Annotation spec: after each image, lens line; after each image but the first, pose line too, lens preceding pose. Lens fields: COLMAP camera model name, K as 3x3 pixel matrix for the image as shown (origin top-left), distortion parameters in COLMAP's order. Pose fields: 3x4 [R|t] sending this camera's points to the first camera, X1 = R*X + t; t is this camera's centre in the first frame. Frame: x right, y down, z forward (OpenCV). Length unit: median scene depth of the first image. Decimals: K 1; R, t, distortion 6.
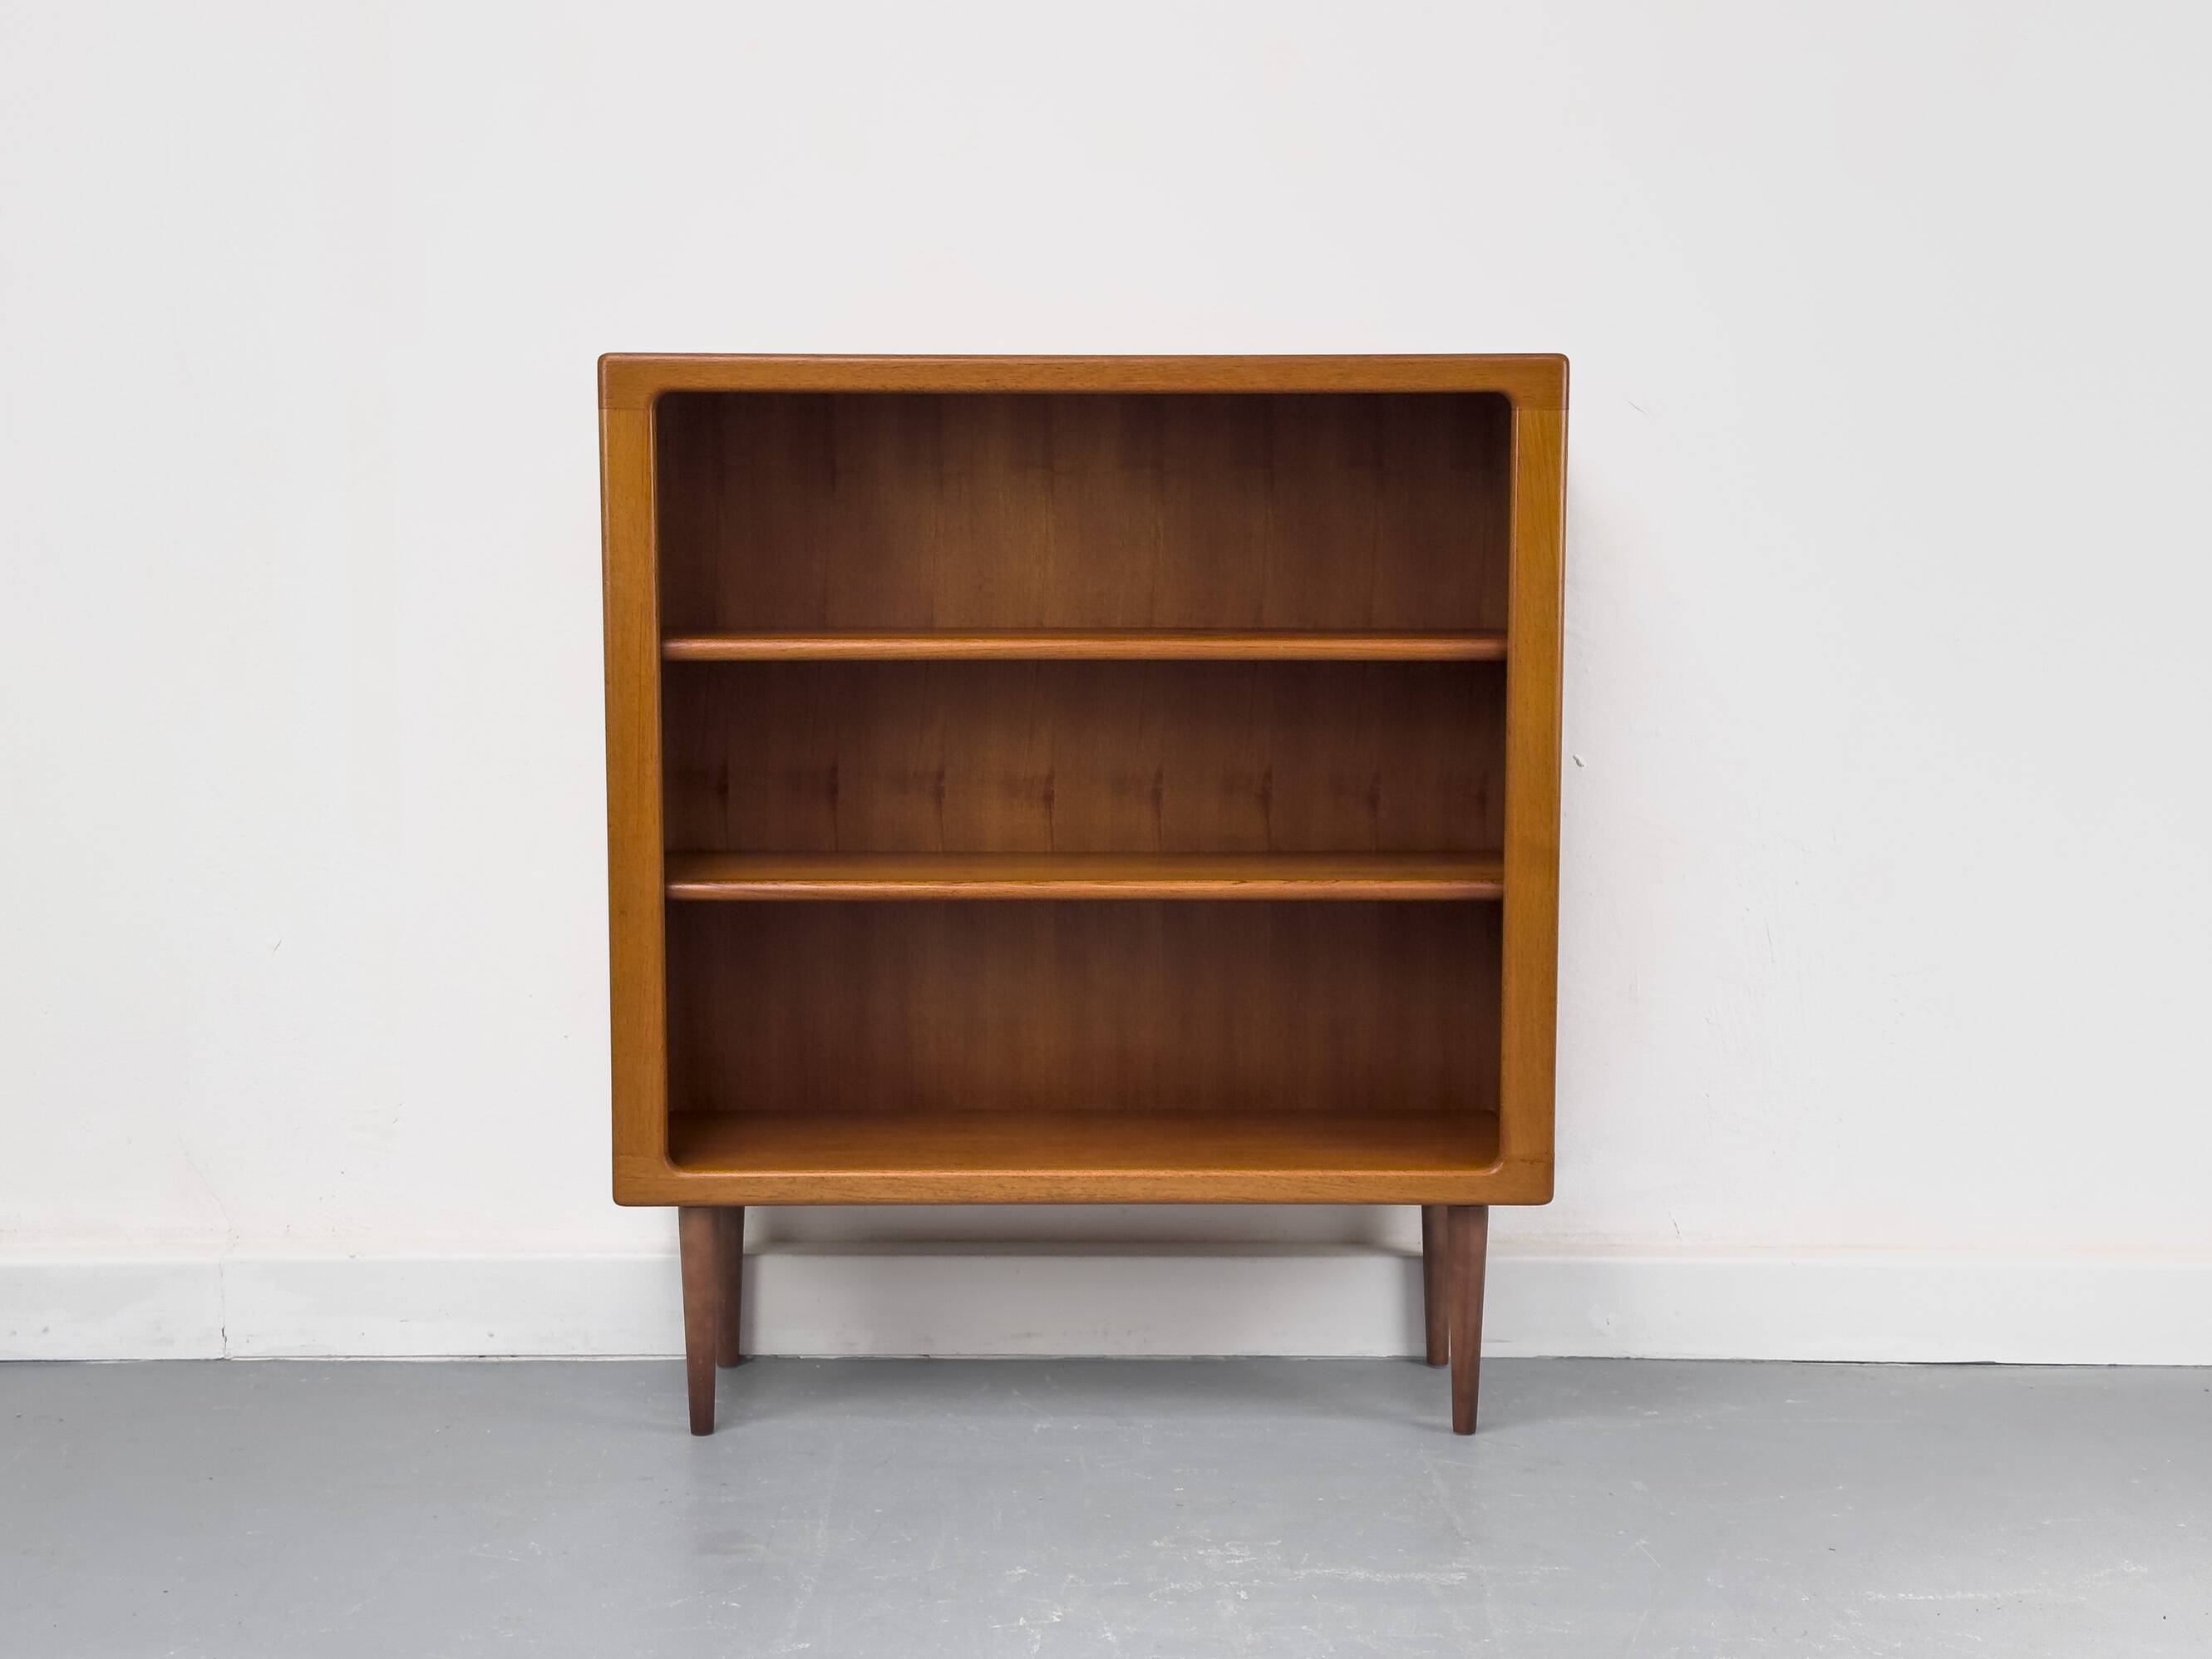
lens RADIAL K [[3121.1, 0, 1098.7], [0, 3121.1, 866.7], [0, 0, 1]] dist [0.208769, -0.374680]
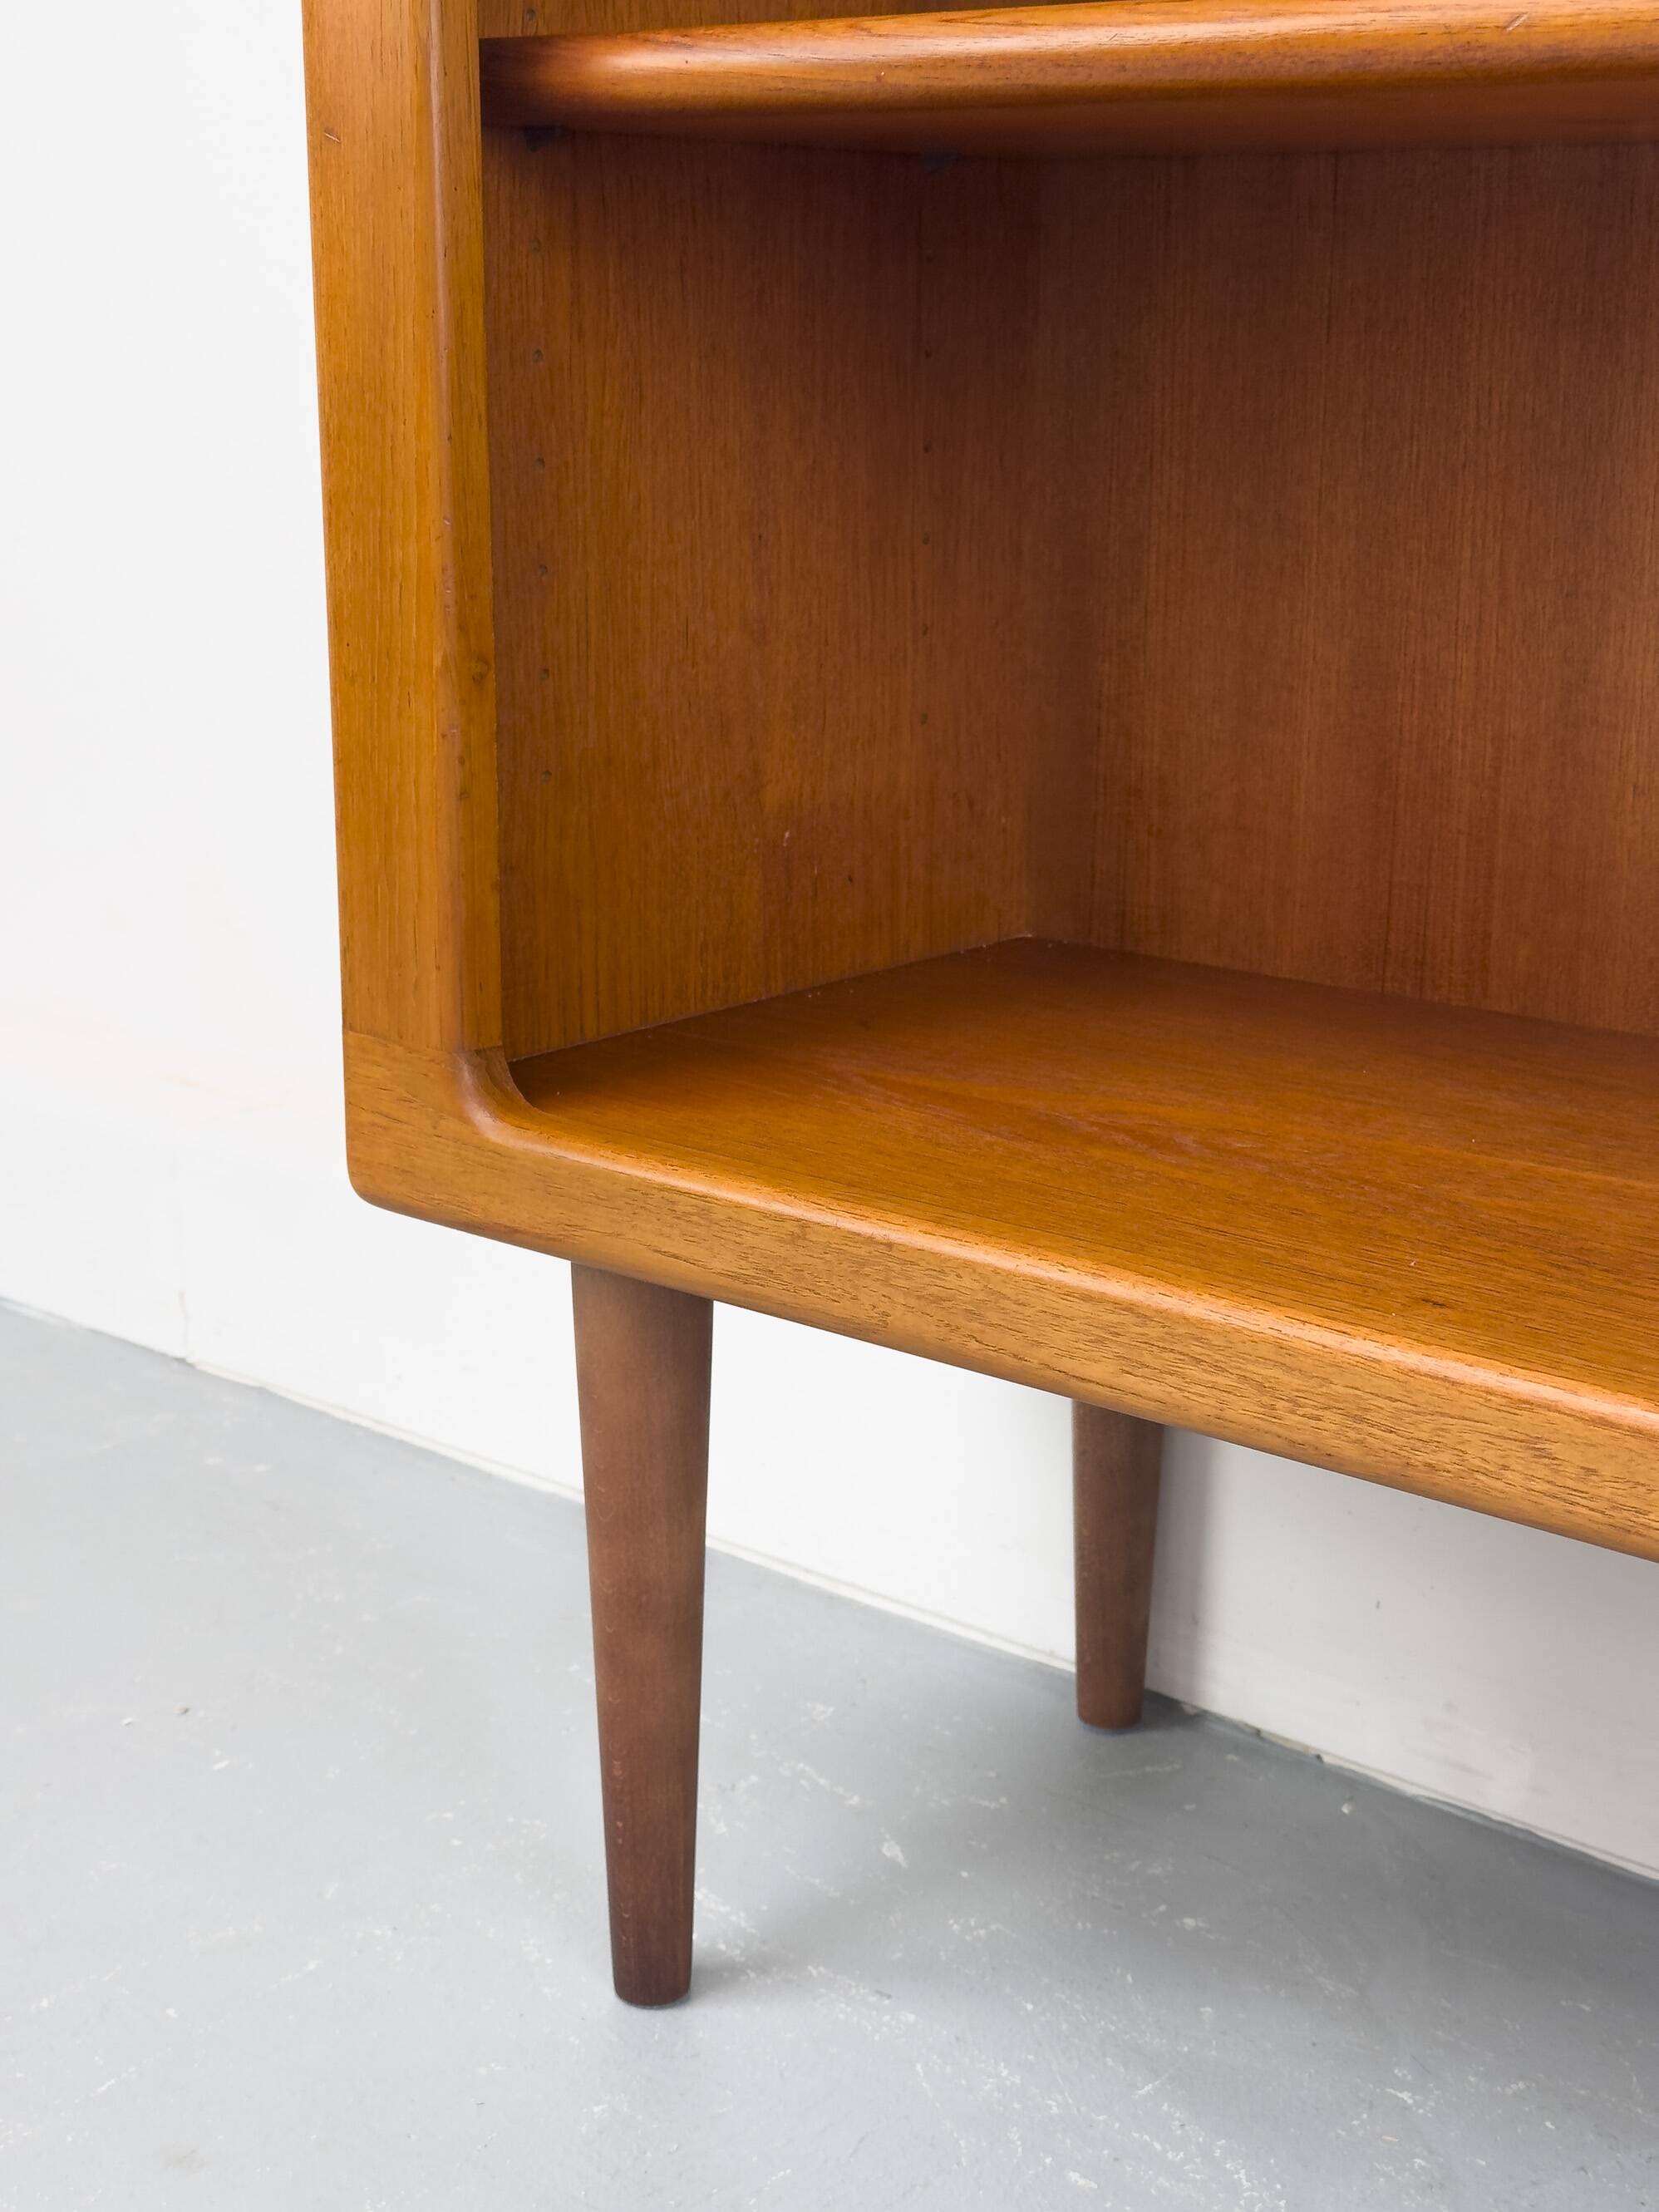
lens RADIAL K [[3121.1, 0, 829.5], [0, 3121.1, 1106.0], [0, 0, 1]] dist [0.208769, -0.374680]
pose [[0.765651, 0.163859, -0.622036, 0.062122], [-0.083024, 0.984096, 0.157042, 0.049328], [0.637876, -0.068595, 0.767078, 0.804962]]
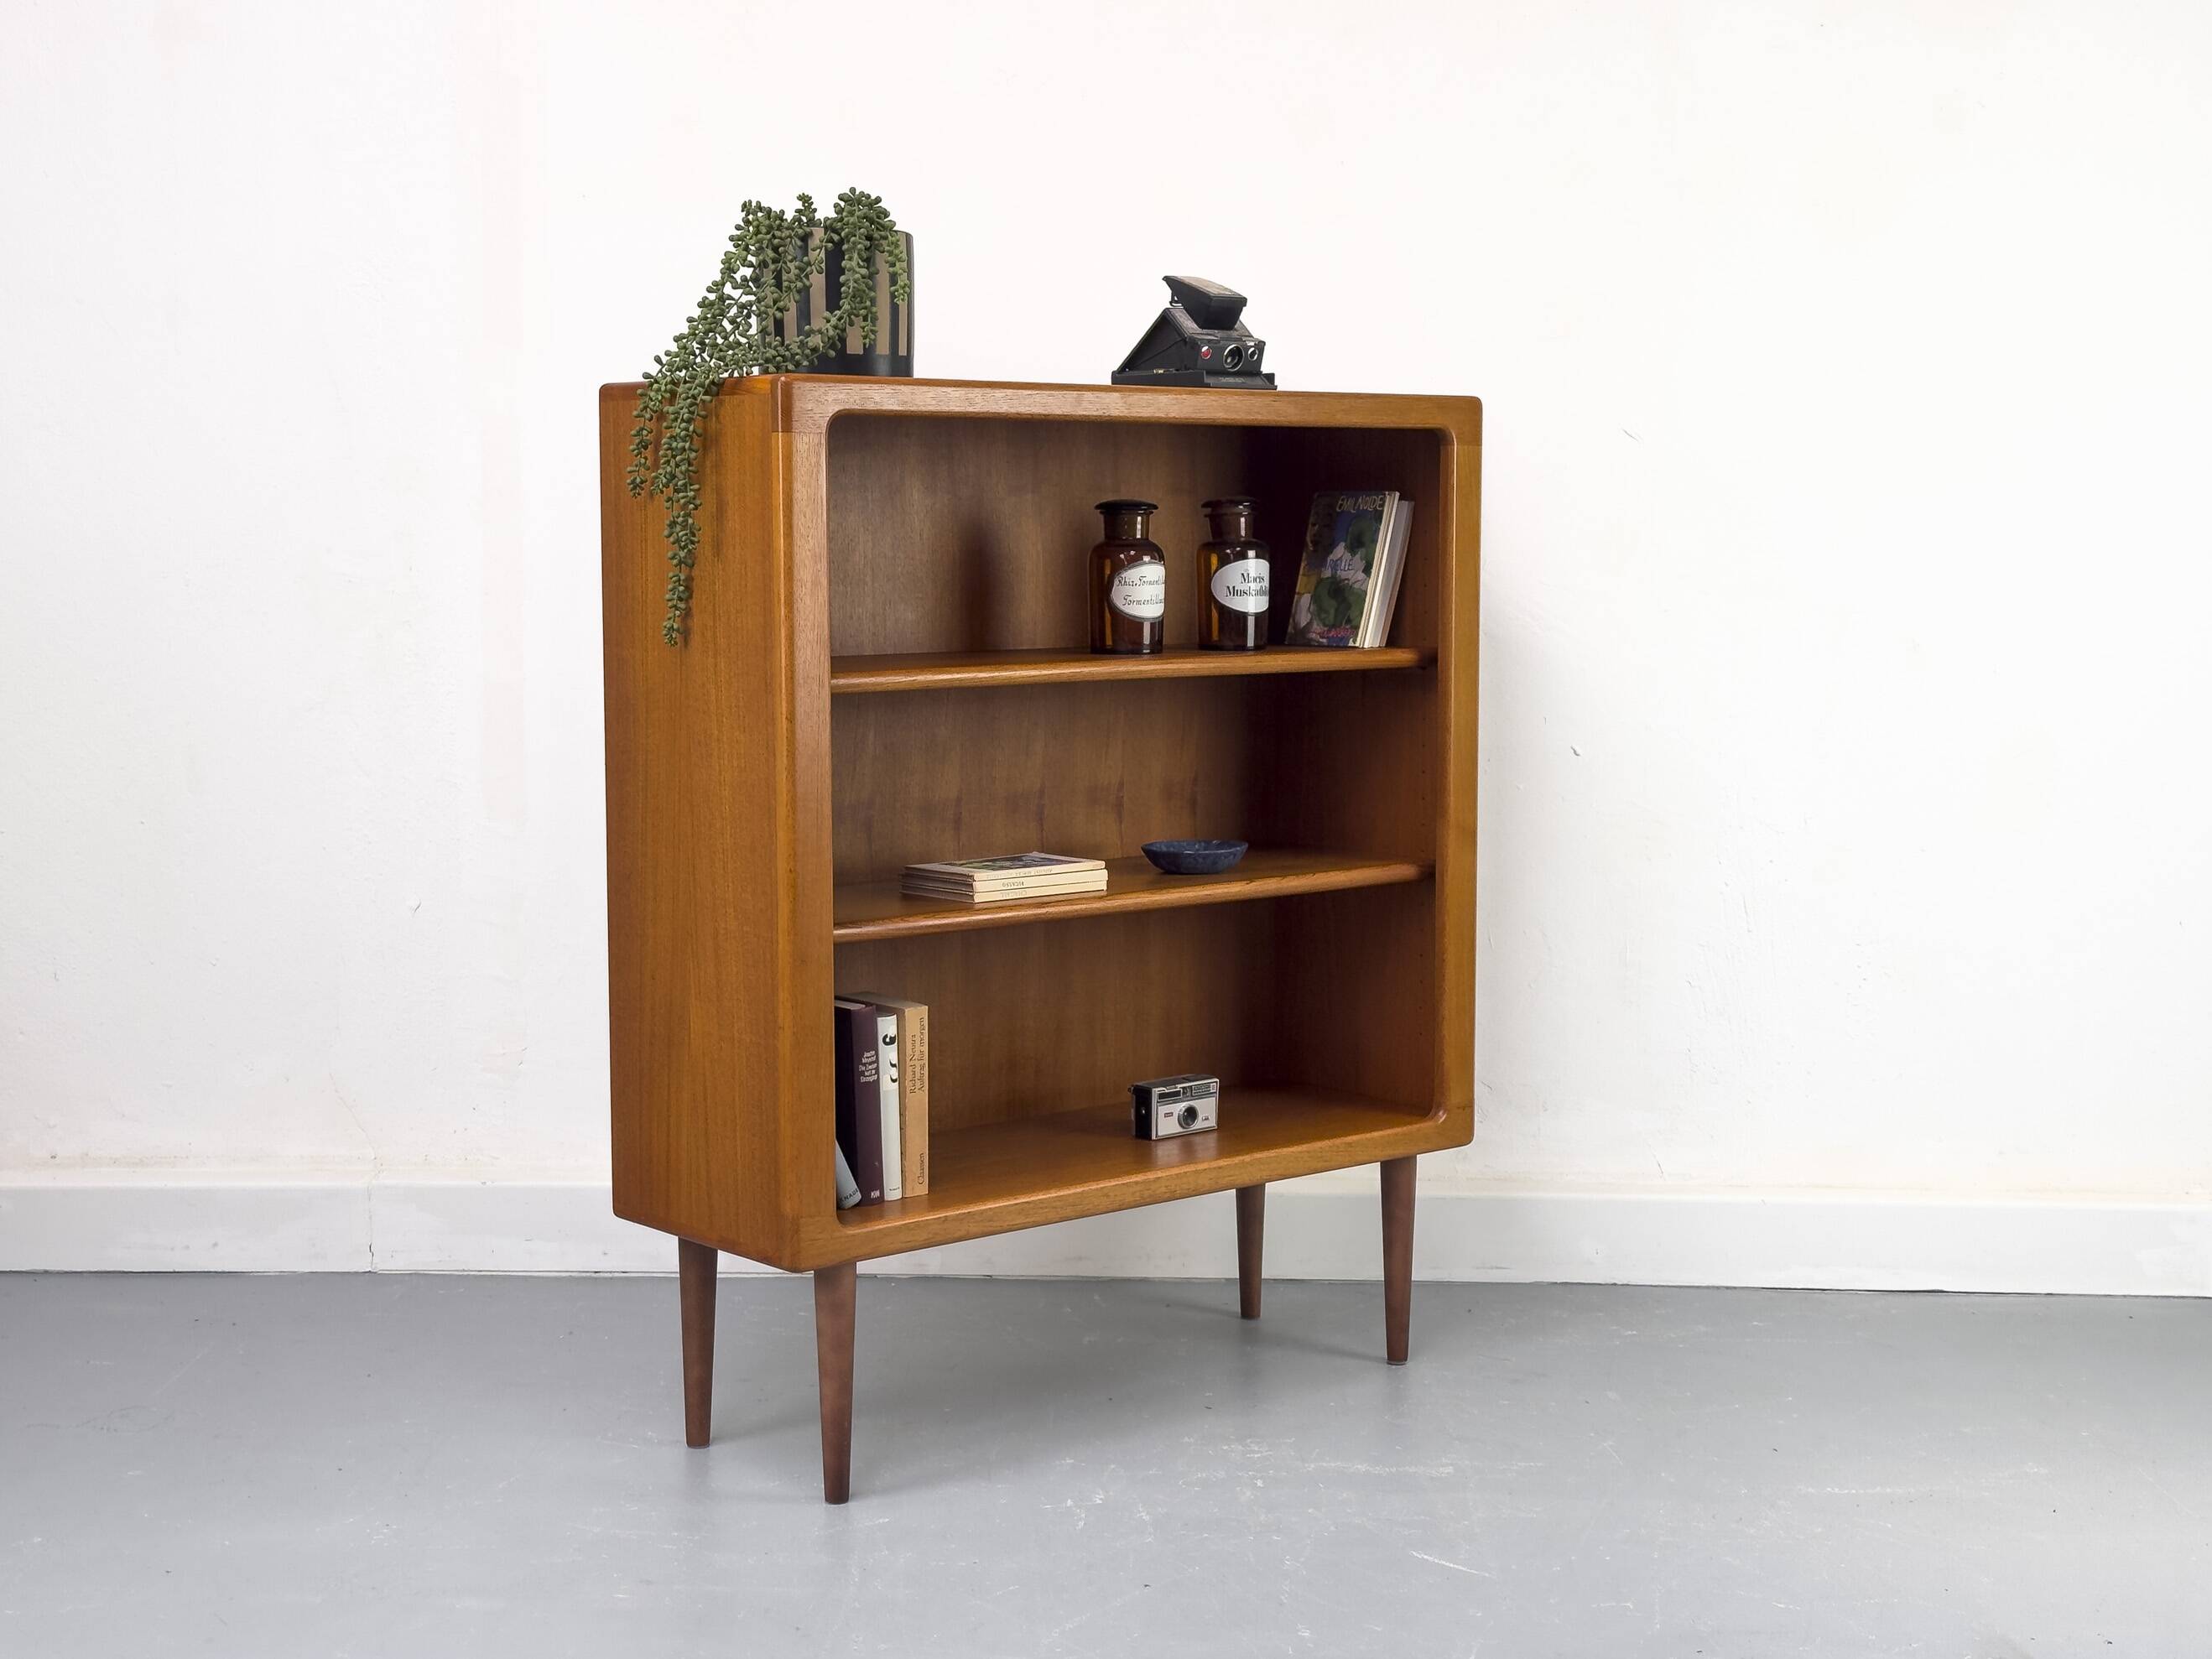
lens RADIAL K [[3121.1, 0, 1098.7], [0, 3121.1, 866.7], [0, 0, 1]] dist [0.208769, -0.374680]
pose [[0.768170, -0.074627, 0.635881, -0.677126], [0.076426, 0.996770, 0.024655, -0.030801], [-0.635668, 0.029659, 0.771393, 0.207290]]
